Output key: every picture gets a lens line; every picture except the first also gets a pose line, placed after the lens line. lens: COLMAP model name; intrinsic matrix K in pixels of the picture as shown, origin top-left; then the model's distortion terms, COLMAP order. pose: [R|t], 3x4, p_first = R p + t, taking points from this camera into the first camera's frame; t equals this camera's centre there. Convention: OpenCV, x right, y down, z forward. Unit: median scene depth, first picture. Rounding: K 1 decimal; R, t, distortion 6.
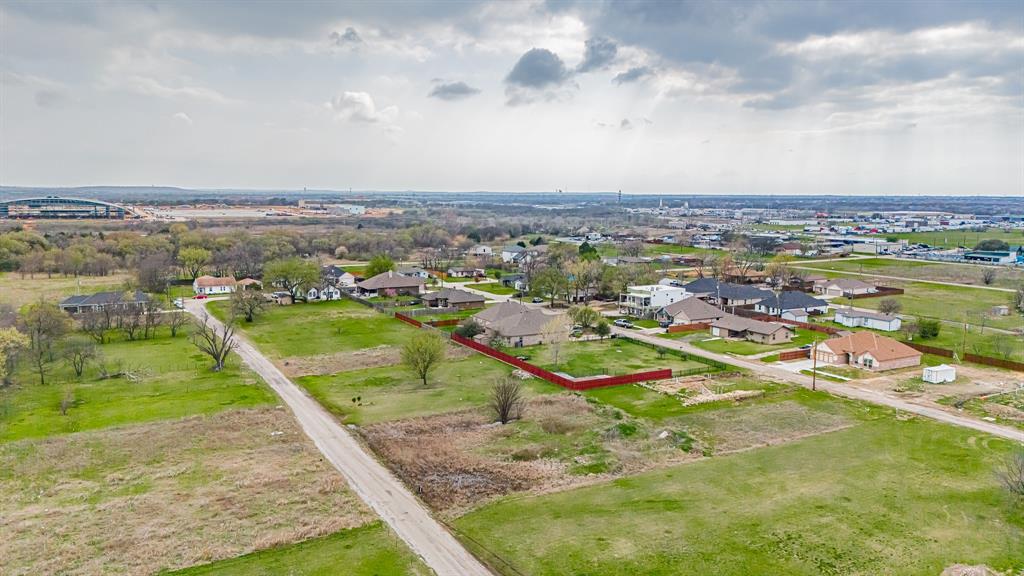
lens RADIAL K [[751.0, 0, 515.5], [0, 751.0, 285.7], [0, 0, 1]] dist [0.095569, -0.106263]
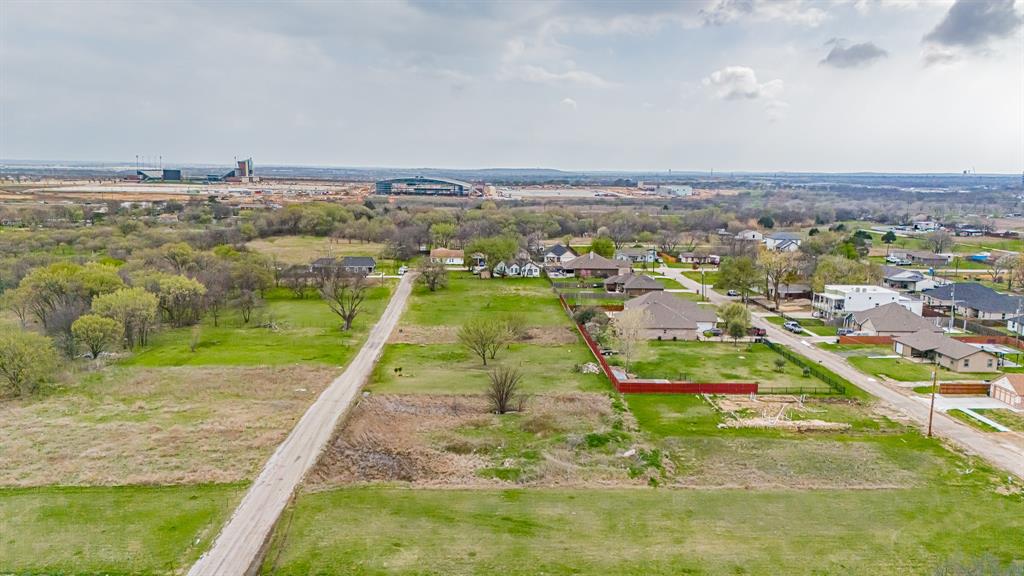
lens RADIAL K [[751.0, 0, 515.5], [0, 751.0, 285.7], [0, 0, 1]] dist [0.095569, -0.106263]
pose [[0.888669, 0.074468, -0.452462, 0.358104], [-0.063514, 0.997204, 0.039378, -0.014939], [0.454129, -0.006257, 0.890914, 0.135745]]
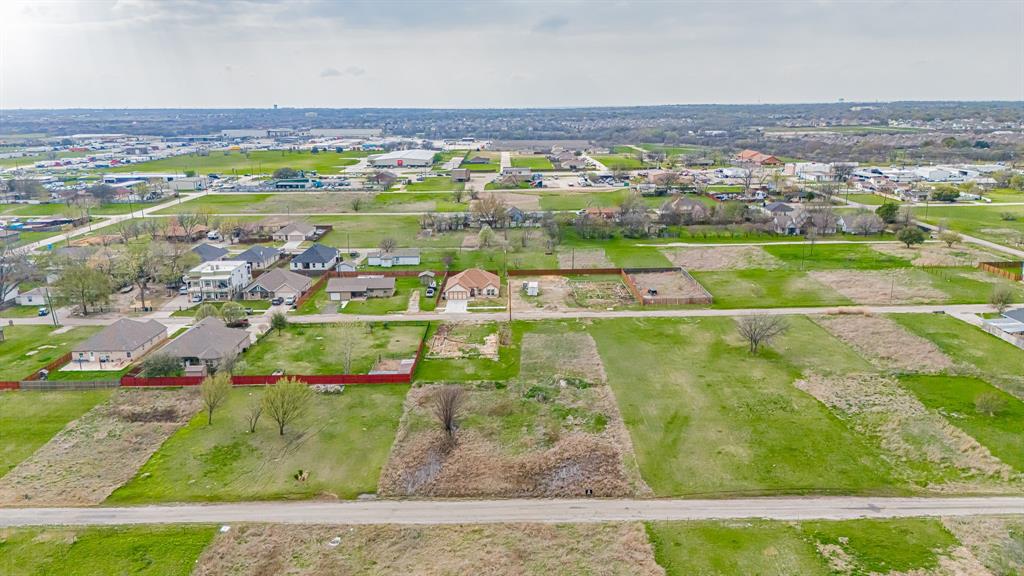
lens RADIAL K [[751.0, 0, 515.5], [0, 751.0, 285.7], [0, 0, 1]] dist [0.095569, -0.106263]
pose [[0.484140, -0.217525, 0.847521, -0.681535], [0.120655, 0.975949, 0.181564, -0.155535], [-0.866632, 0.014355, 0.498741, 0.346595]]
